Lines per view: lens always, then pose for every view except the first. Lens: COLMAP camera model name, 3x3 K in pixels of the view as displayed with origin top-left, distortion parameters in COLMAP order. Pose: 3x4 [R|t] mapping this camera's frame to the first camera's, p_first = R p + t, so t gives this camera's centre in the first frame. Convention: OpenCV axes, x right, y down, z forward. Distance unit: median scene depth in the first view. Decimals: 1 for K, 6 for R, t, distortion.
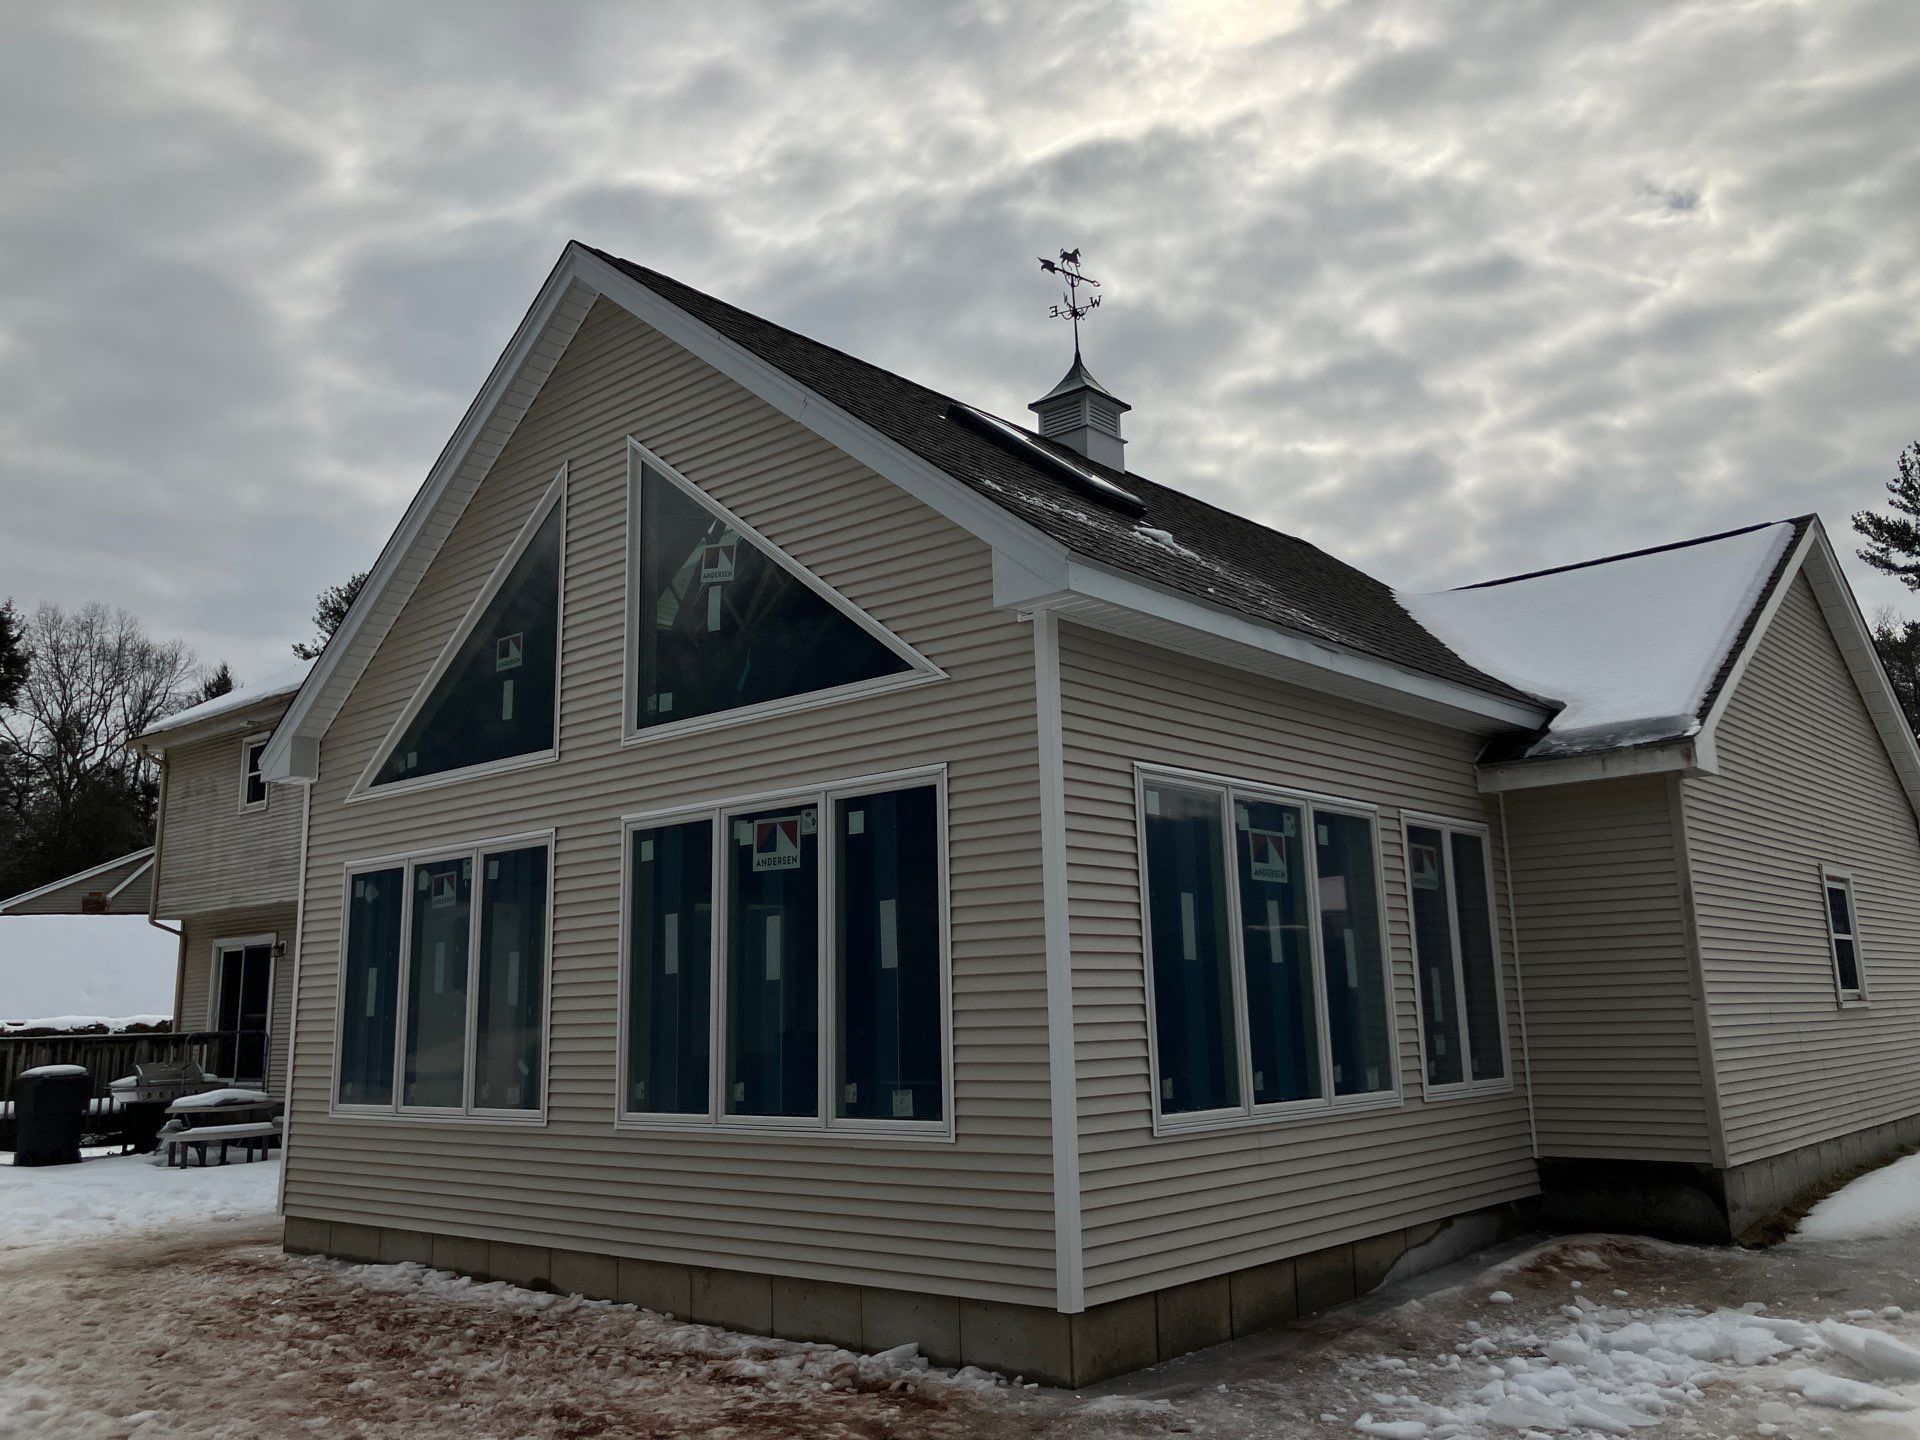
lens RADIAL K [[1575.5, 0, 967.7], [0, 1575.5, 718.3], [0, 0, 1]] dist [0.035760, -0.007337]
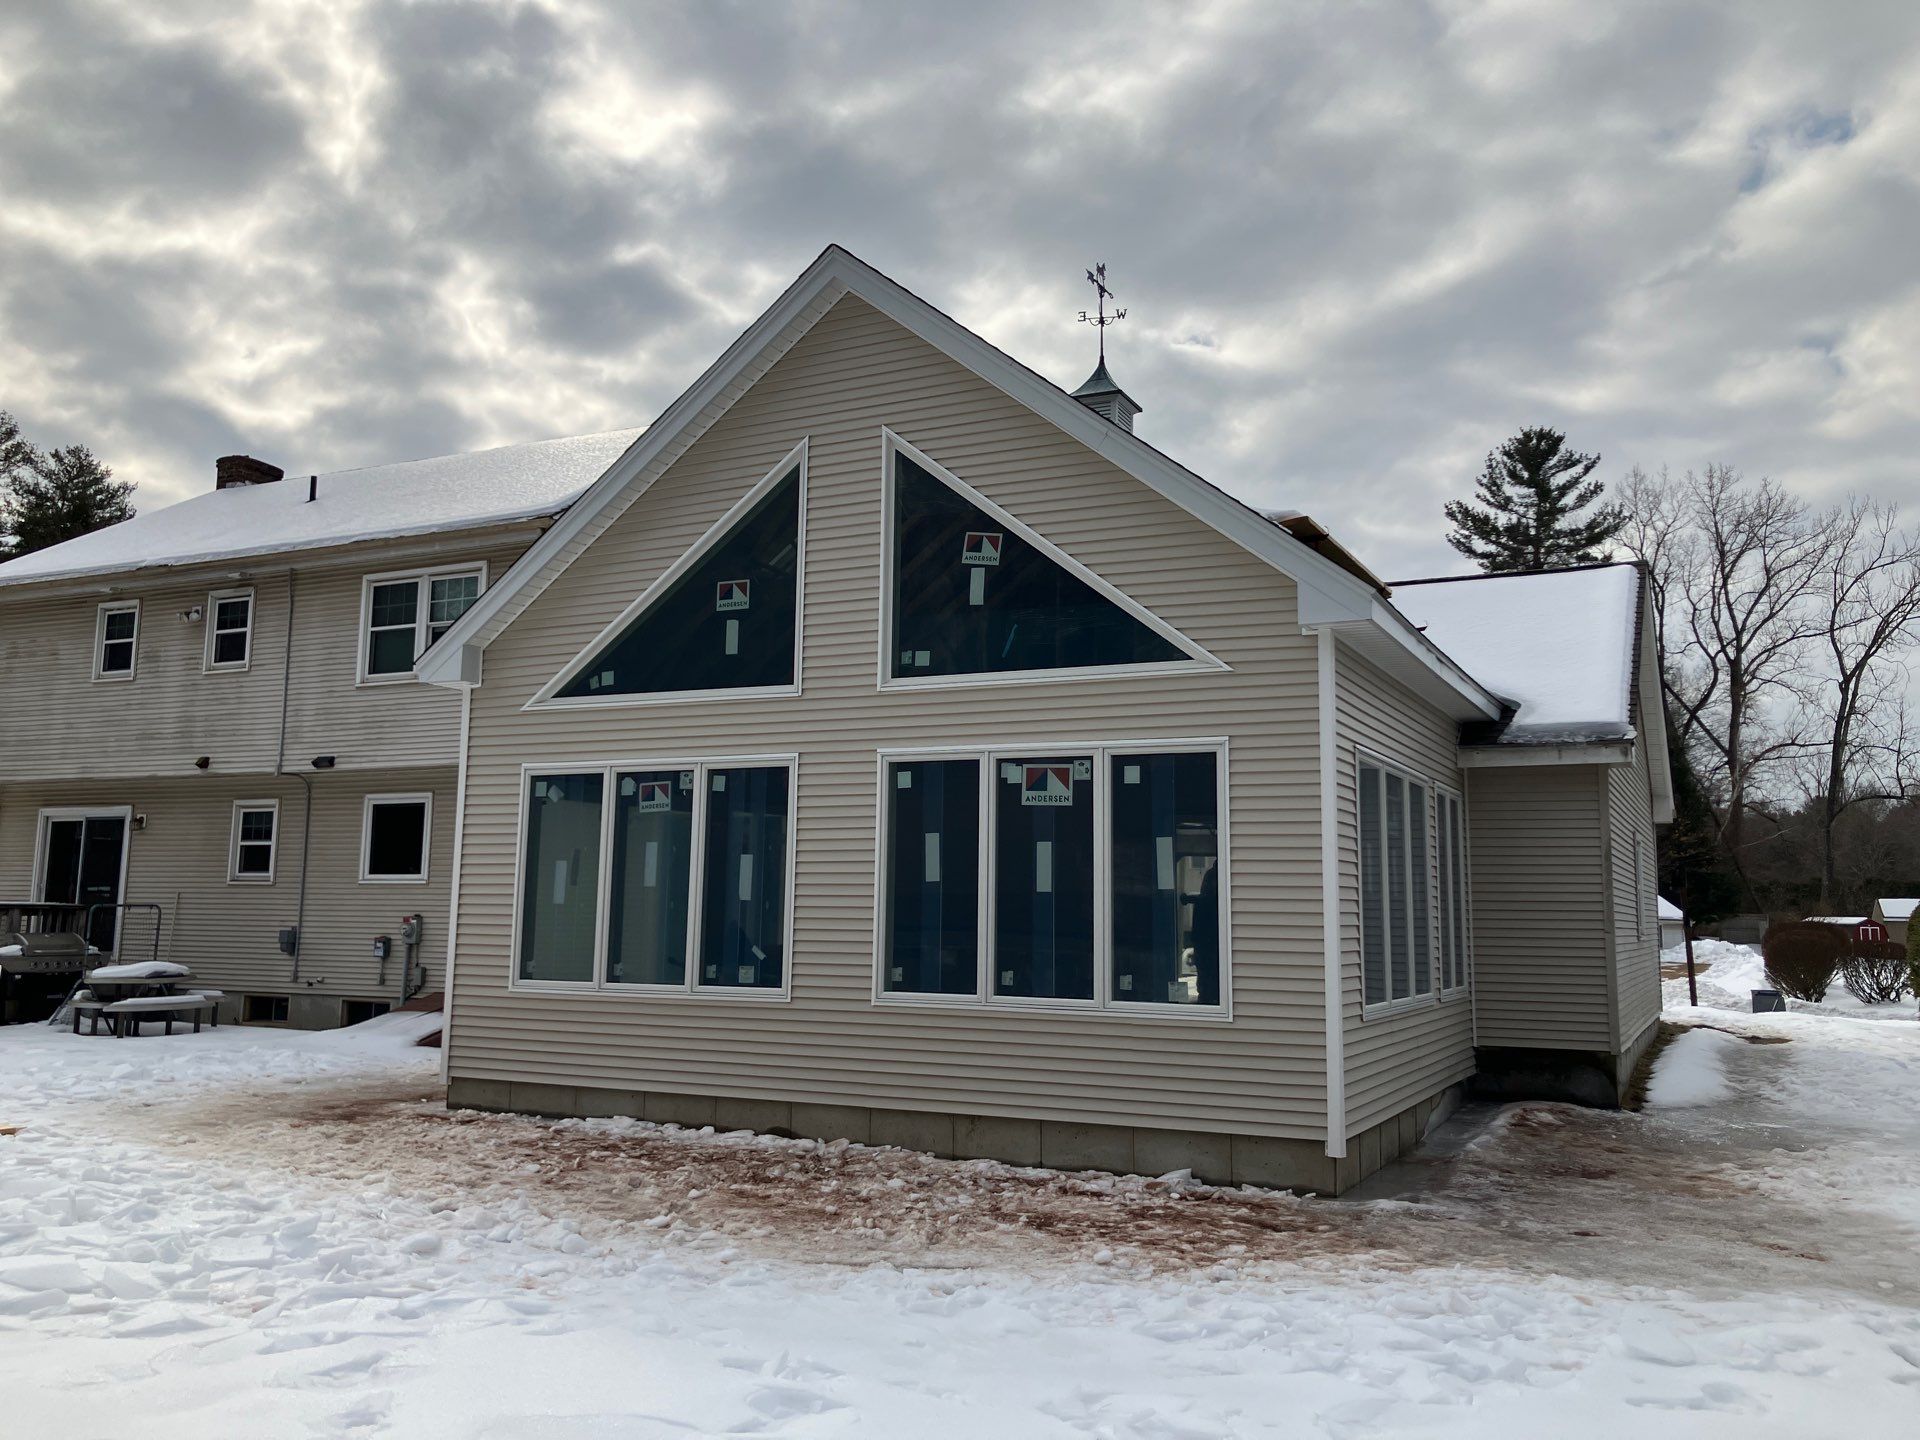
lens RADIAL K [[1575.5, 0, 970.7], [0, 1575.5, 722.6], [0, 0, 1]] dist [0.035760, -0.007337]
pose [[0.966307, 0.069615, 0.247799, -0.416482], [-0.085050, 0.995012, 0.052129, -0.024990], [-0.242934, -0.071448, 0.967408, -0.161508]]
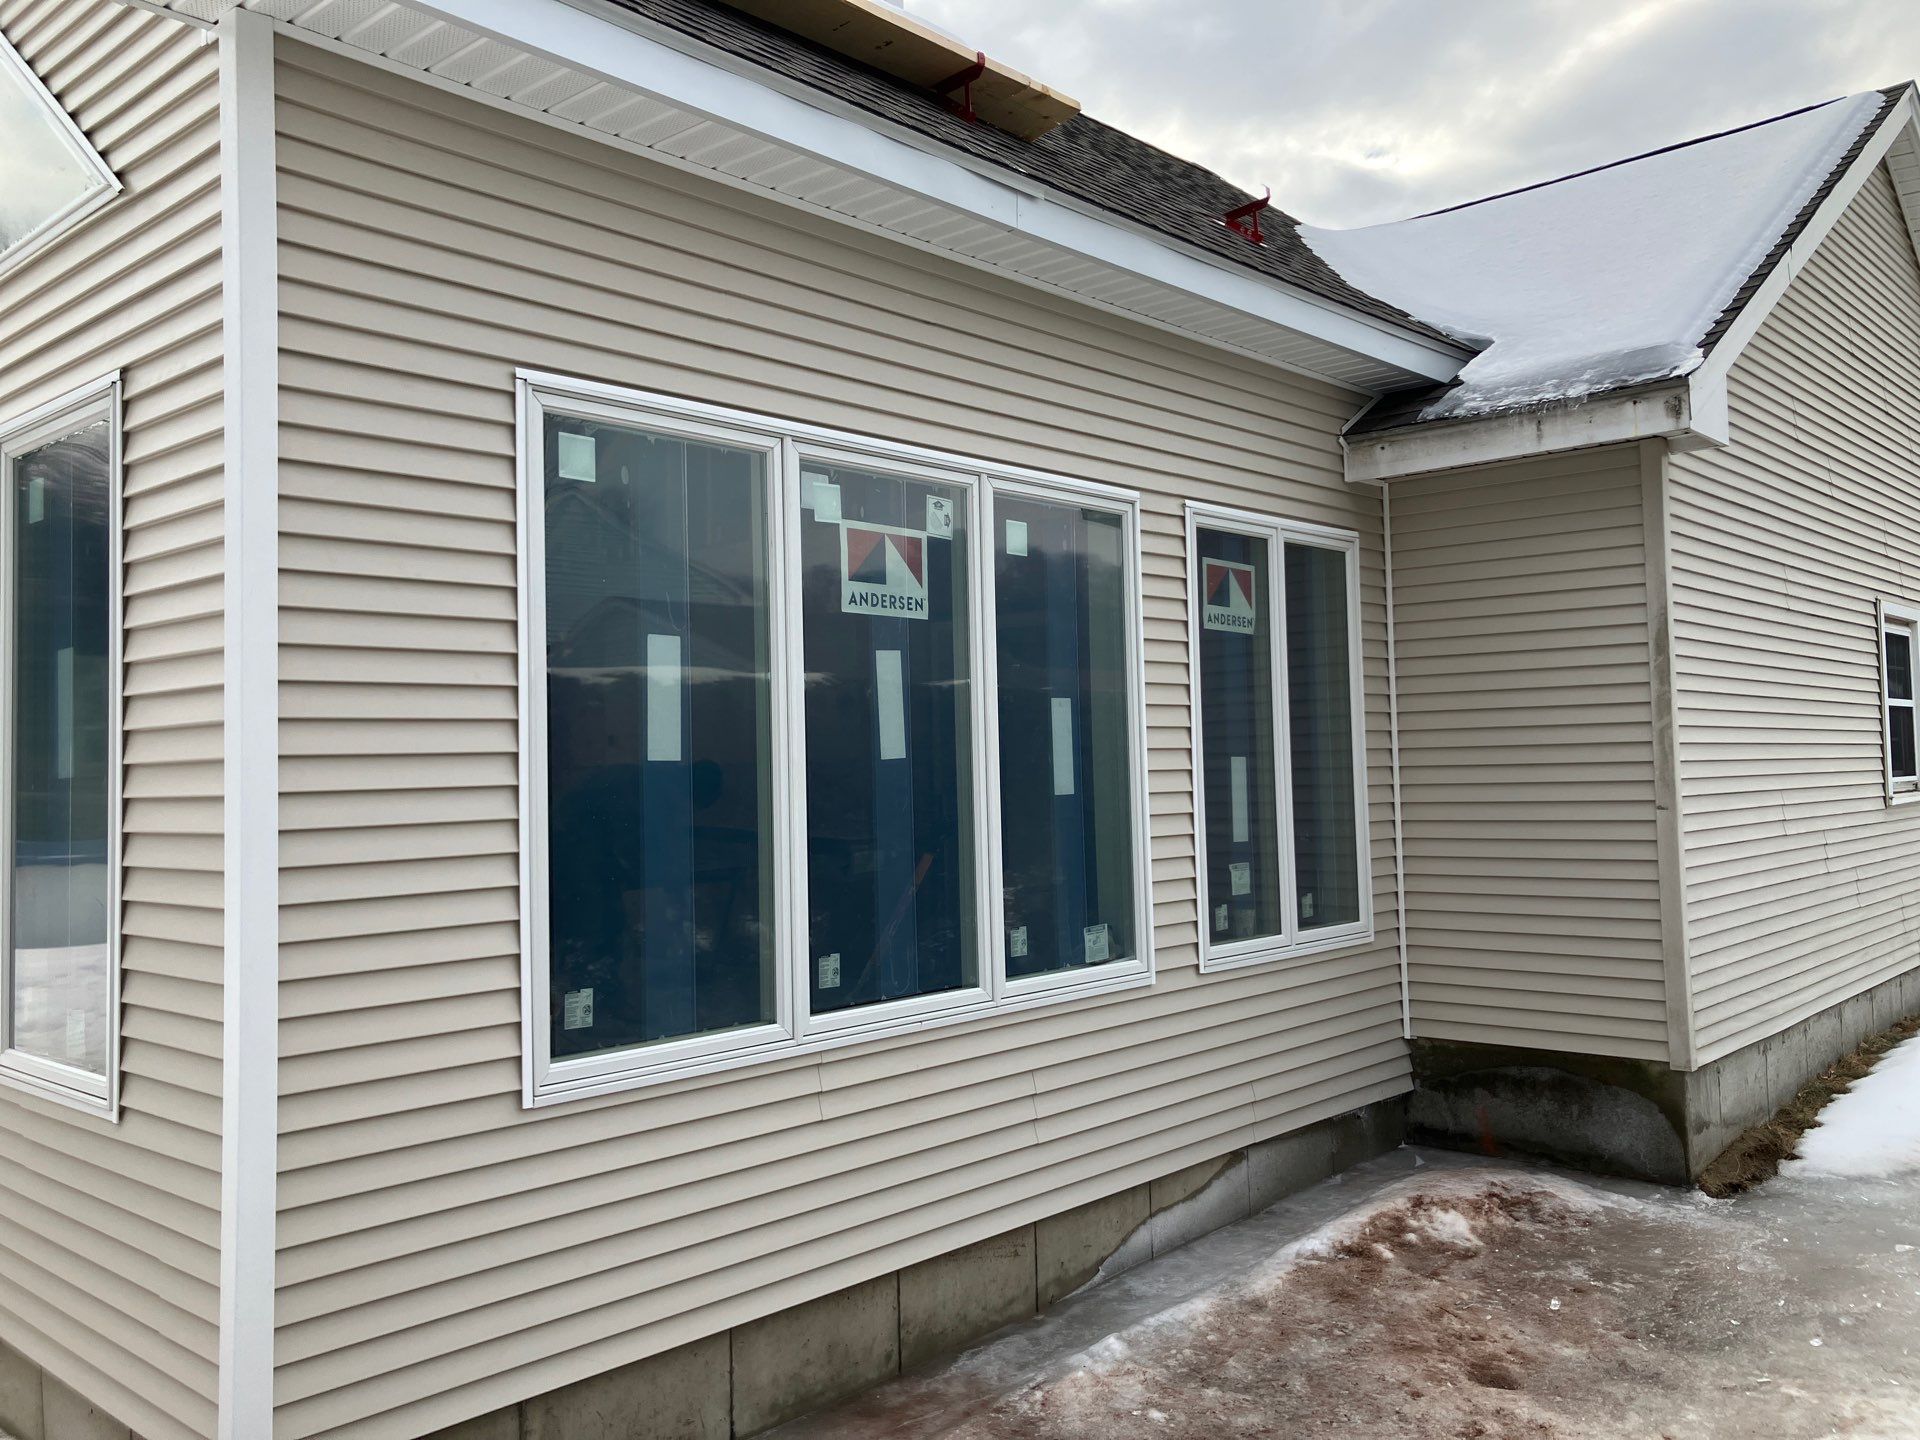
lens RADIAL K [[1575.5, 0, 963.3], [0, 1575.5, 712.5], [0, 0, 1]] dist [0.035760, -0.007337]
pose [[0.999720, 0.001783, -0.023615, 0.200599], [0.001764, 0.988789, 0.149306, 0.047008], [0.023617, -0.149306, 0.988509, 0.386853]]
